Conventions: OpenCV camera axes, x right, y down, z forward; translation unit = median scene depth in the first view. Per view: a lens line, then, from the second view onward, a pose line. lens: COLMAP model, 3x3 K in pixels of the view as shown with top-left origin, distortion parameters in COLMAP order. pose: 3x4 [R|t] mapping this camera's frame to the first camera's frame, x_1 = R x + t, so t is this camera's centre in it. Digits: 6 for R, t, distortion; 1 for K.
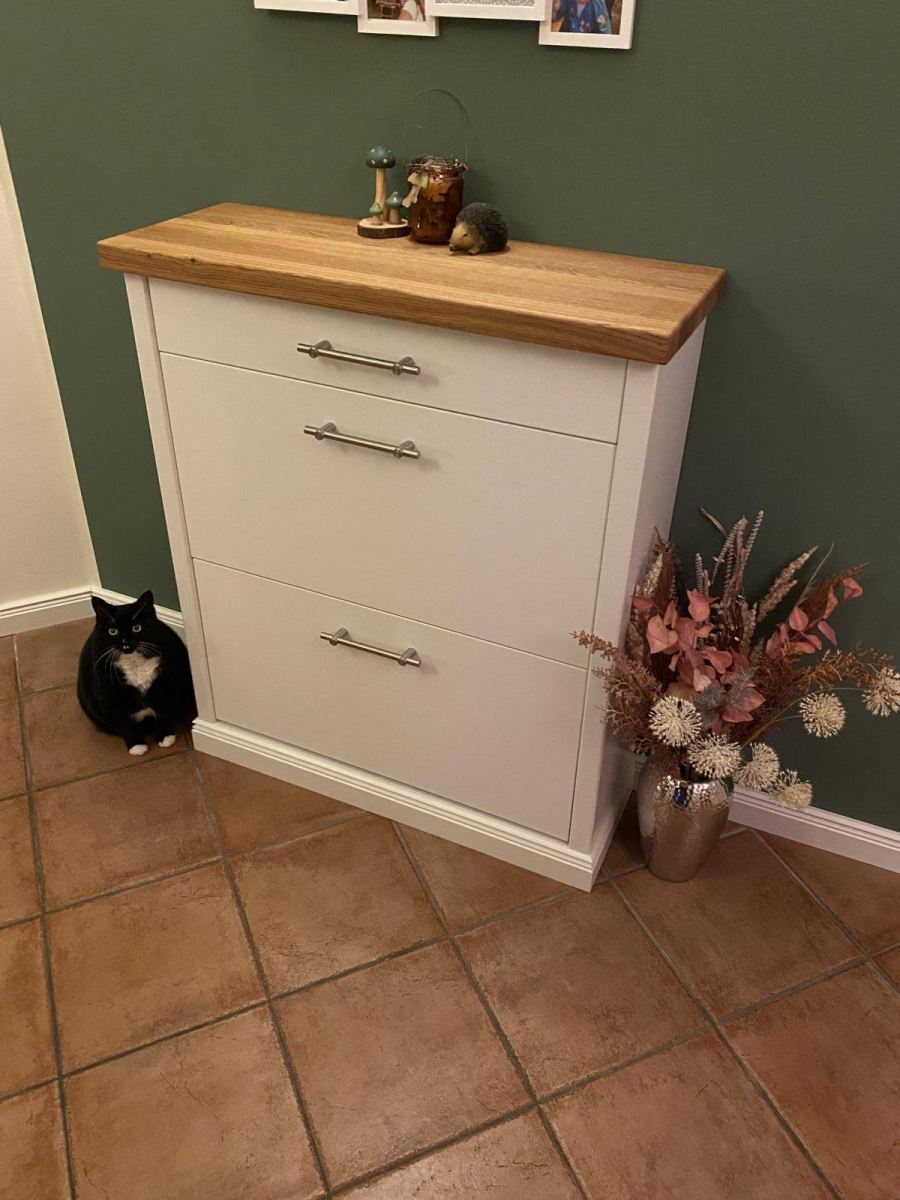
lens RADIAL K [[940.5, 0, 445.2], [0, 940.5, 608.2], [0, 0, 1]] dist [-0.011872, 0.000872]
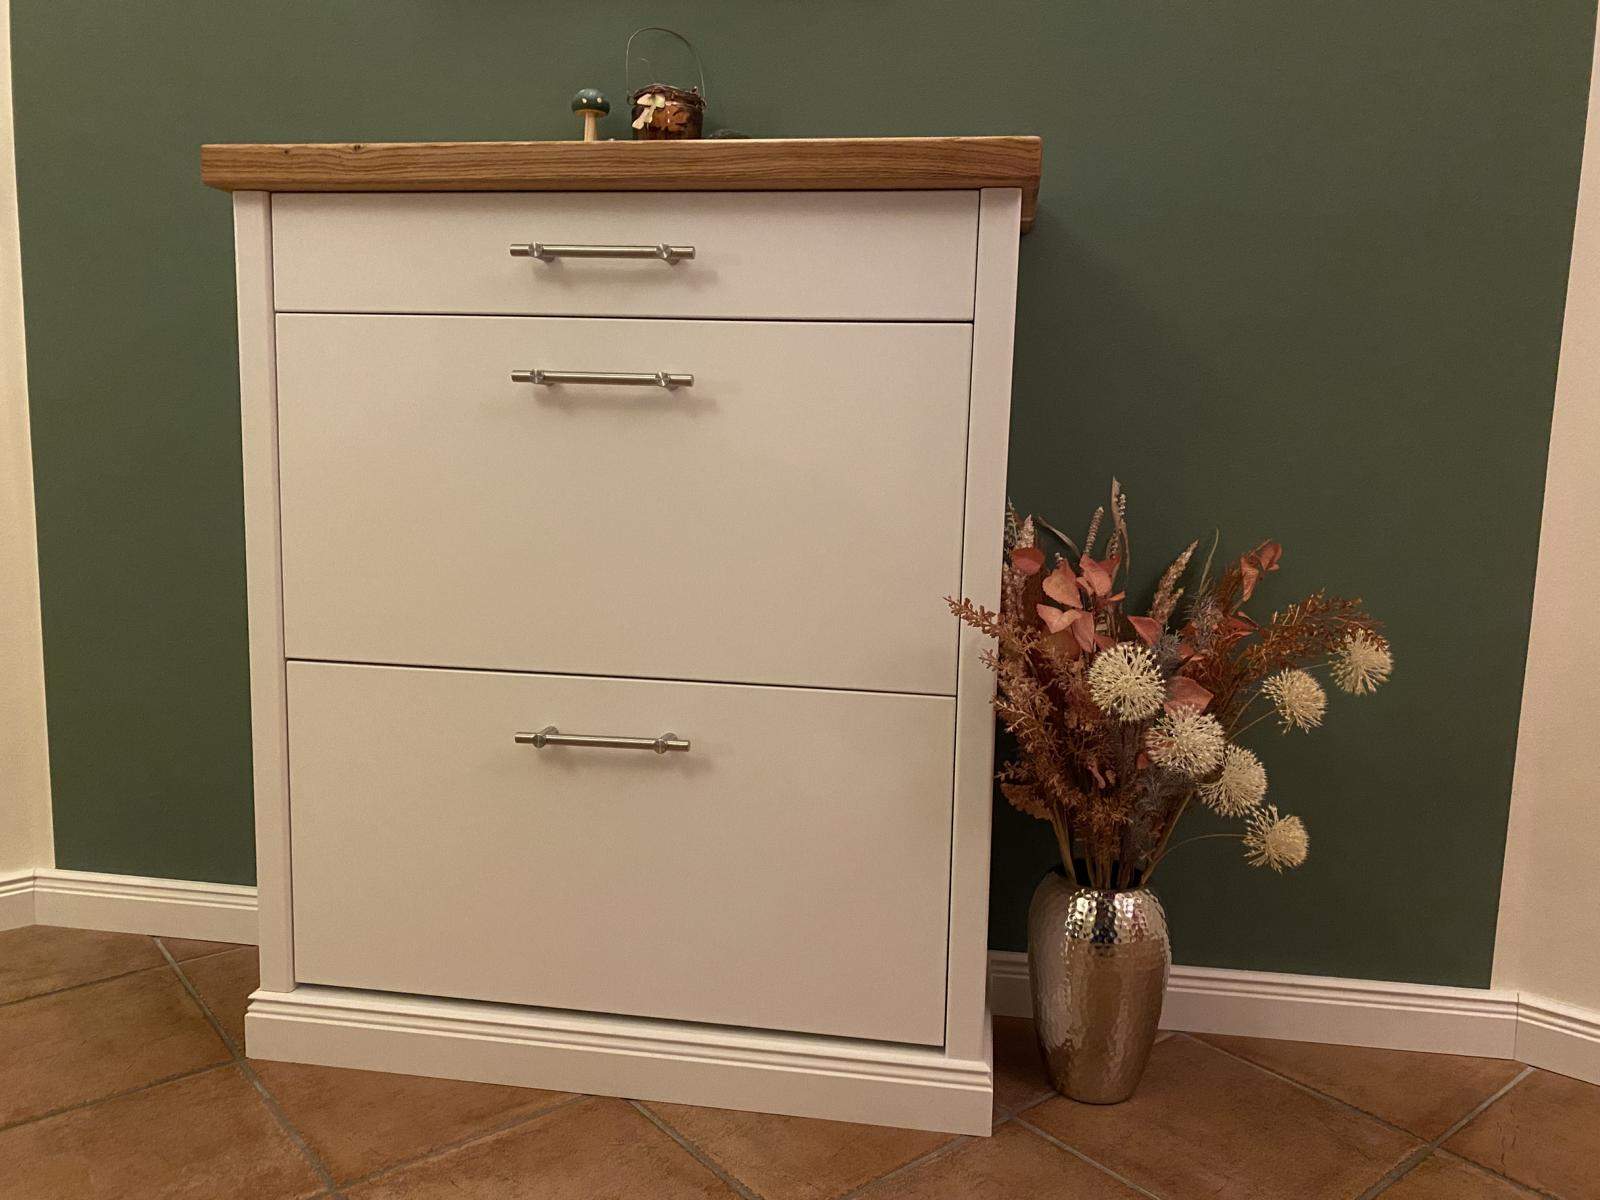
lens RADIAL K [[1217.7, 0, 795.7], [0, 1217.7, 597.9], [0, 0, 1]] dist [-0.004194, -0.009384]
pose [[0.962683, -0.032104, 0.268720, -0.173662], [0.145620, 0.898392, -0.414351, 0.317750], [-0.228113, 0.438020, 0.869542, 0.221311]]
